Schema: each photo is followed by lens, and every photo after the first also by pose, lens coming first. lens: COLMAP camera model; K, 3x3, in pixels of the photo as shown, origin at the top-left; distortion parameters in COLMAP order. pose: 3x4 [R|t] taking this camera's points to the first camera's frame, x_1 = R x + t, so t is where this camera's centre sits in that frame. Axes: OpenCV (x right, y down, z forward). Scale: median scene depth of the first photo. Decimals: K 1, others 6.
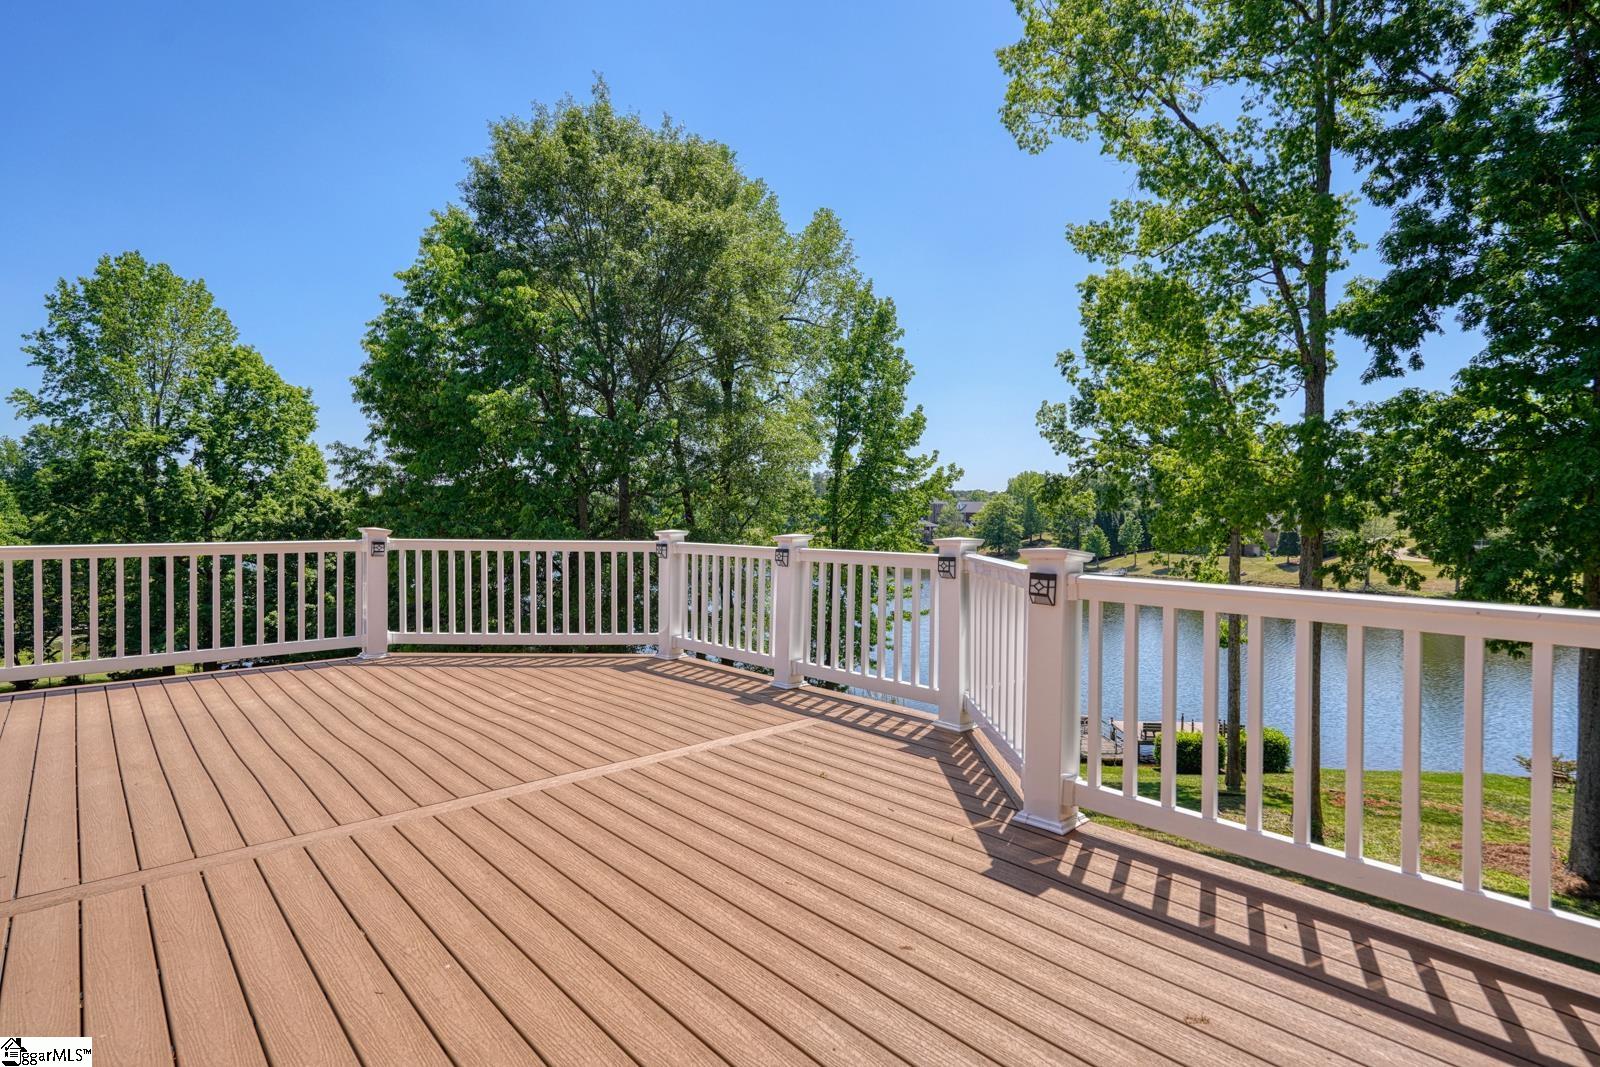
lens RADIAL K [[787.9, 0, 797.2], [0, 787.9, 531.4], [0, 0, 1]] dist [-0.011816, 0.007125]
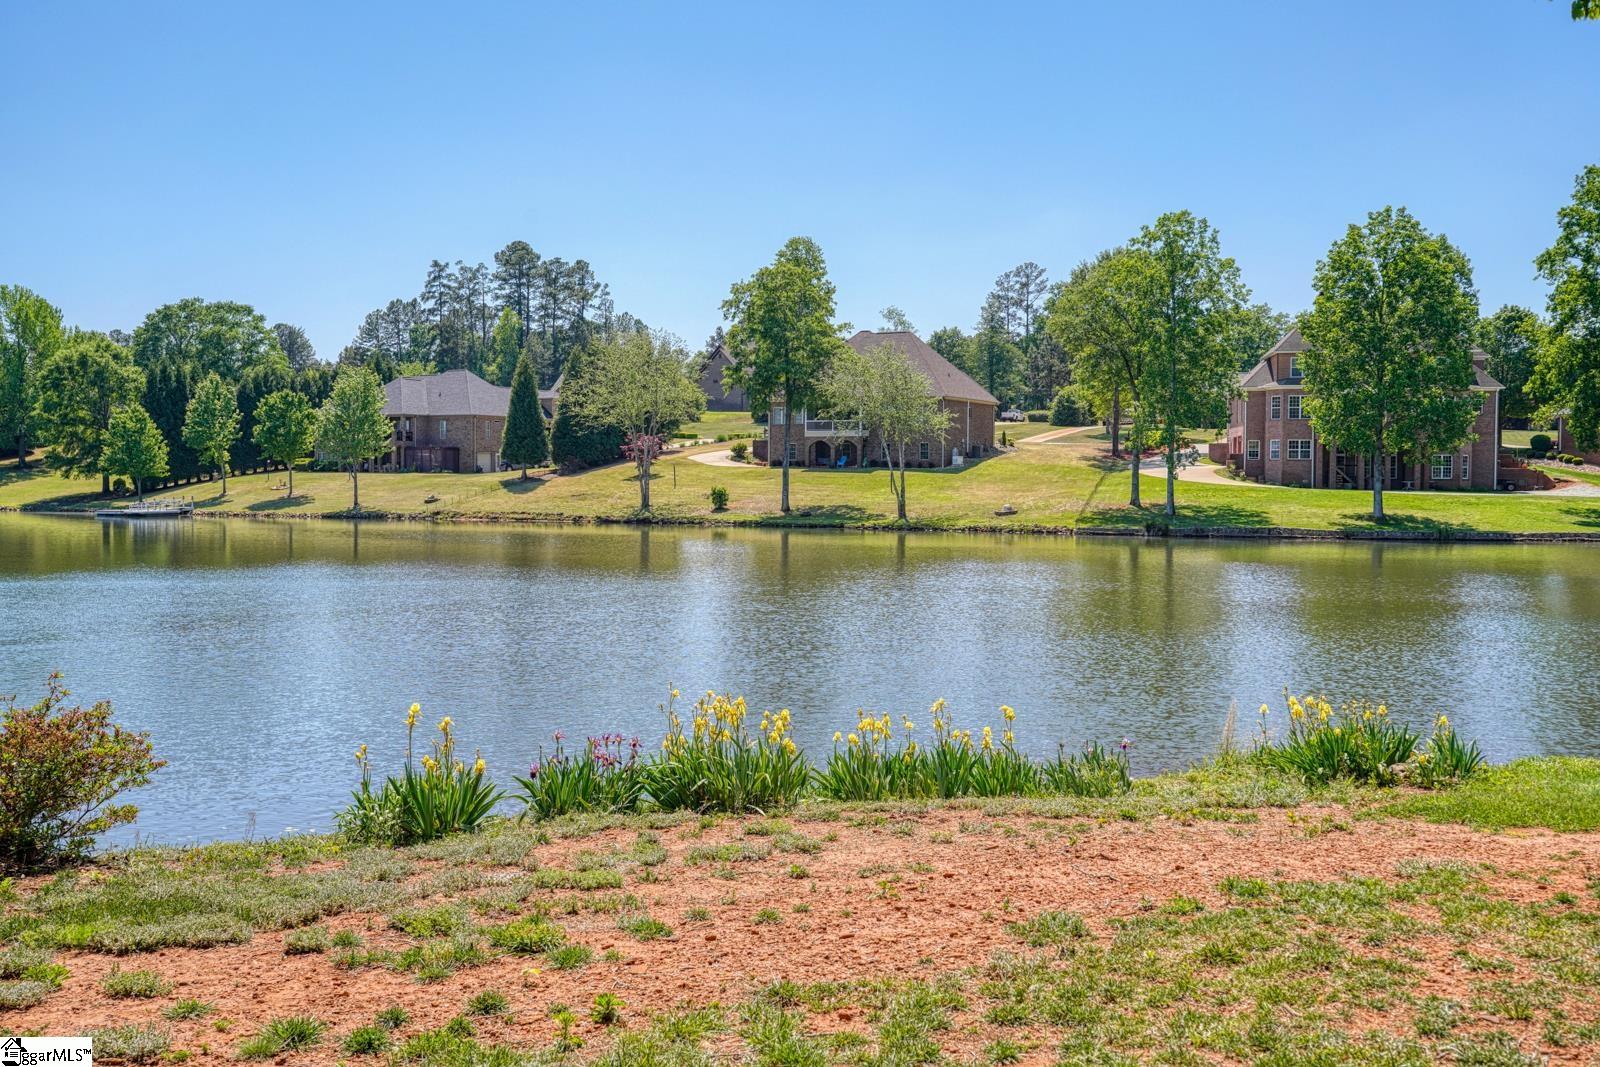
lens RADIAL K [[1573.1, 0, 796.6], [0, 1573.1, 537.3], [0, 0, 1]] dist [0.010328, 0.000000]
pose [[0.800481, -0.024378, 0.598862, 1.184506], [0.009751, 0.999570, 0.027656, 0.323542], [-0.599278, -0.016299, 0.800375, 0.898323]]
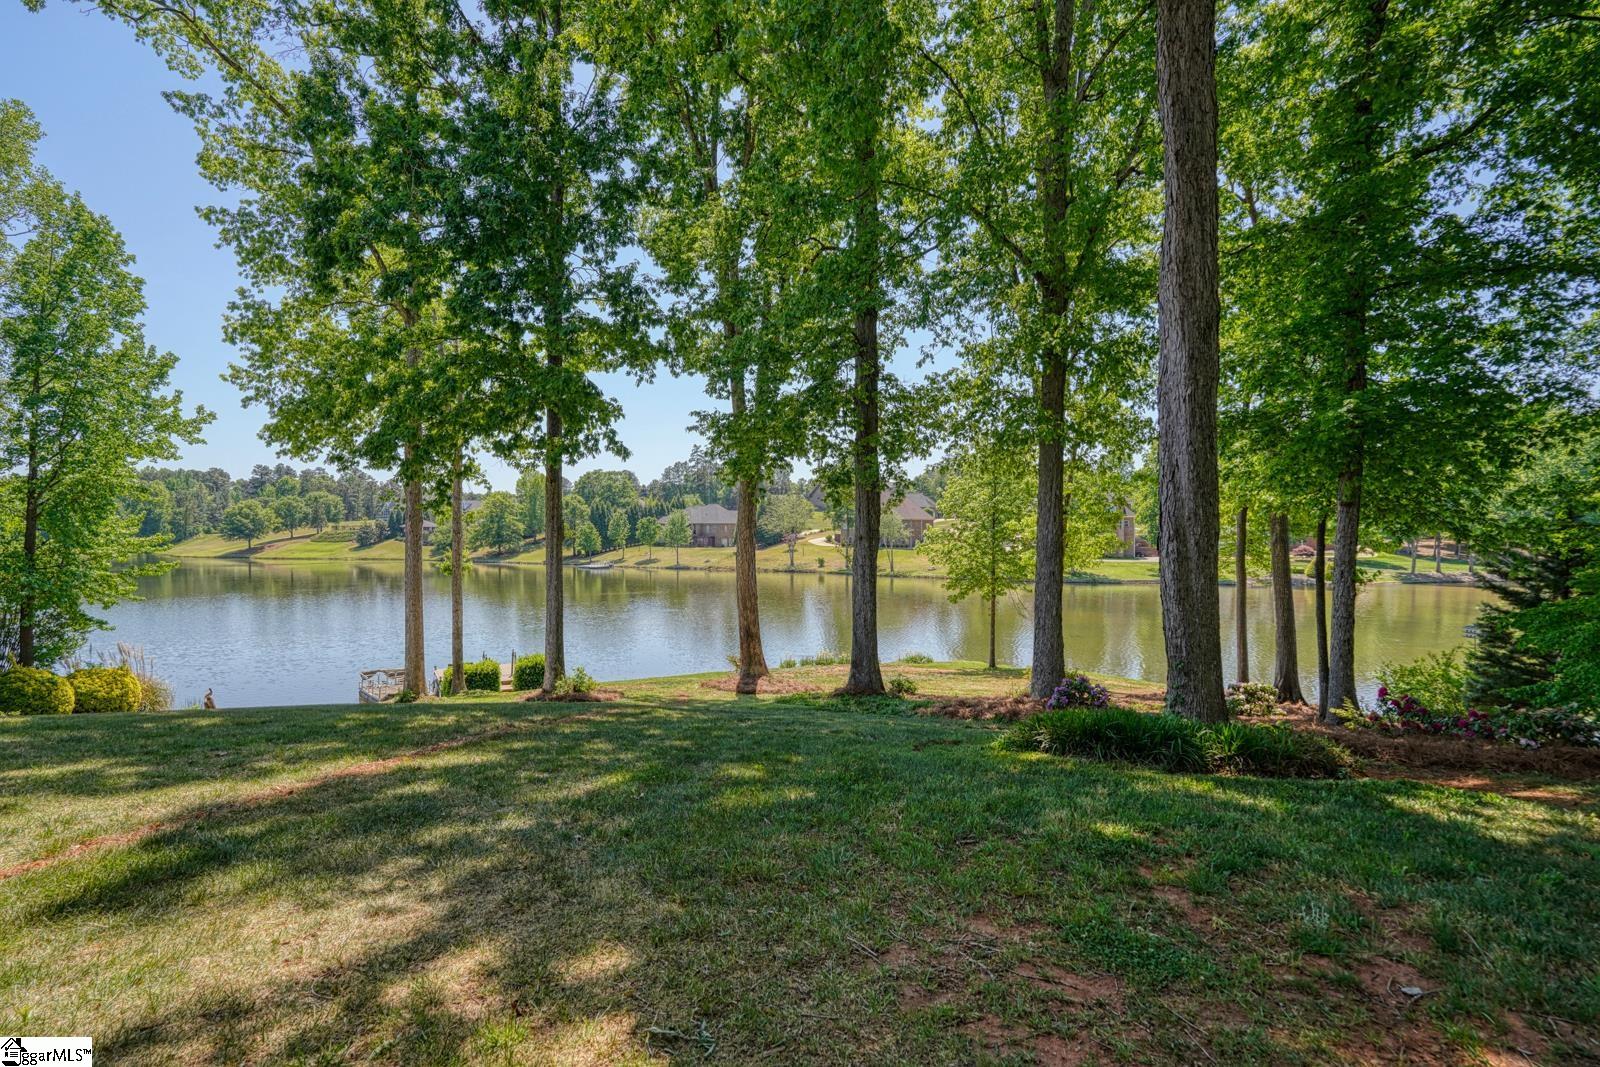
lens RADIAL K [[787.9, 0, 793.8], [0, 787.9, 536.1], [0, 0, 1]] dist [-0.011816, 0.007125]
pose [[0.847317, -0.013876, 0.530906, 0.411379], [0.015667, 0.999877, 0.001130, 0.111339], [-0.530856, 0.007360, 0.847430, -0.242269]]
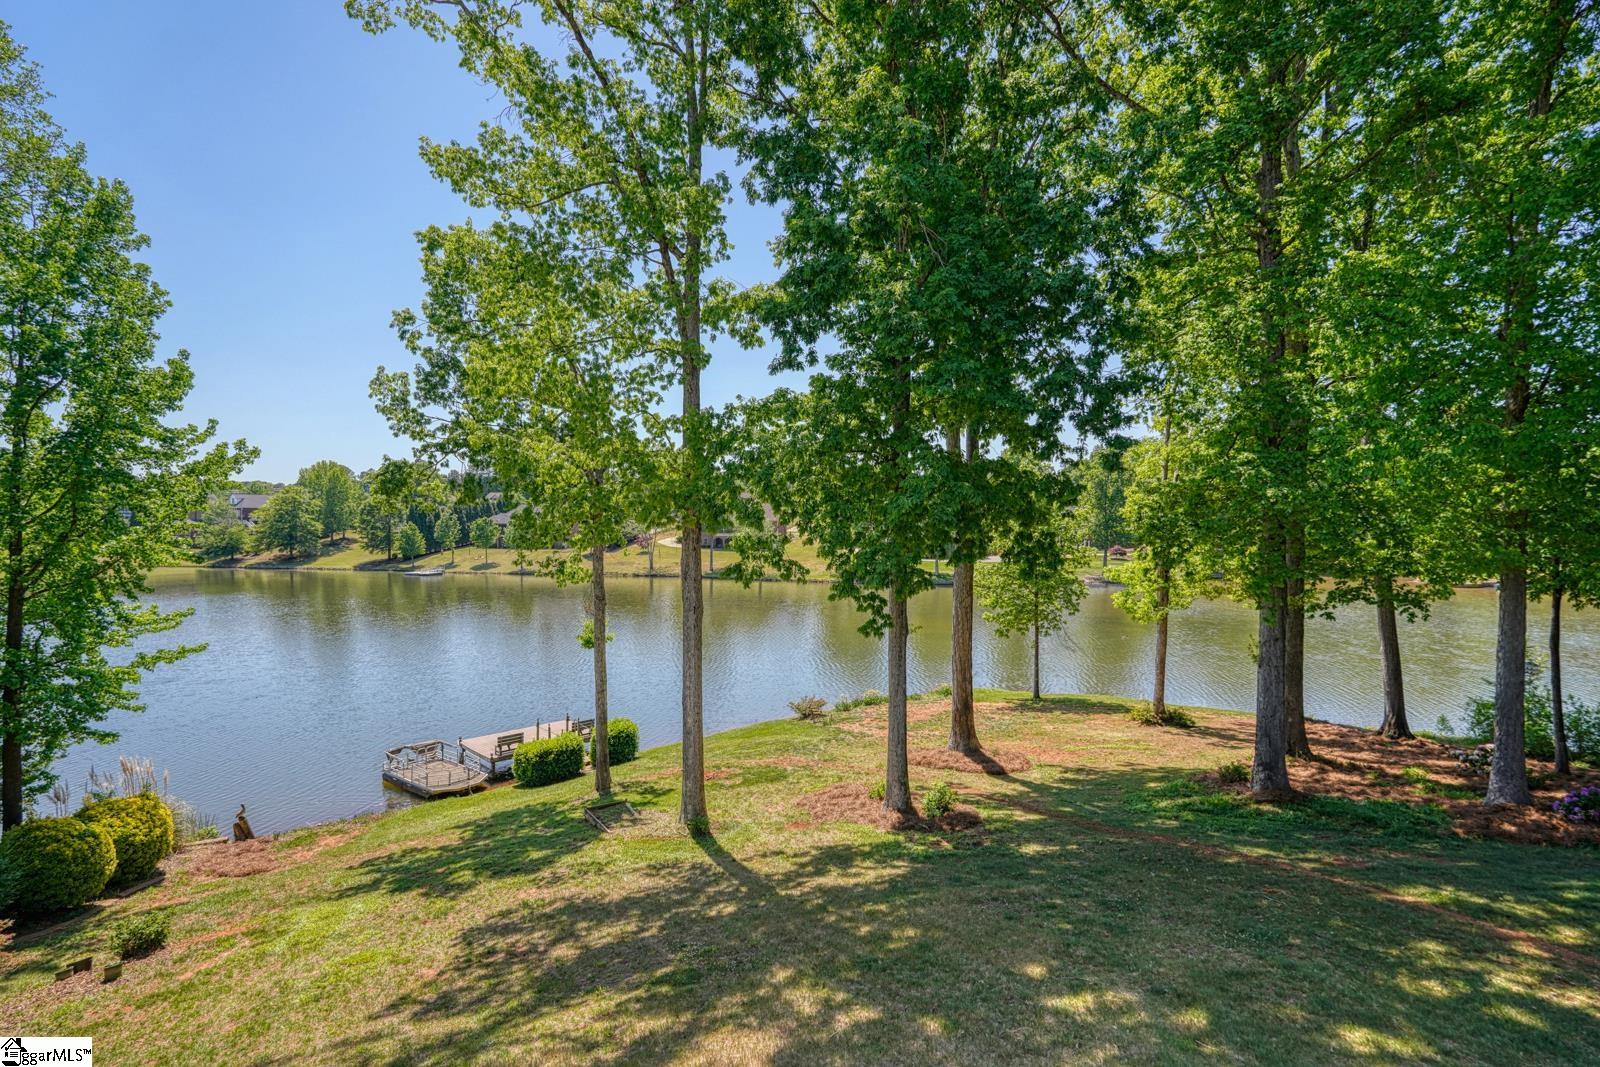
lens RADIAL K [[787.9, 0, 798.1], [0, 787.9, 533.8], [0, 0, 1]] dist [-0.011816, 0.007125]
pose [[0.675648, -0.023216, 0.736859, 0.013268], [0.016701, 0.999730, 0.016184, -0.003575], [-0.737035, 0.001371, 0.675853, 0.186868]]
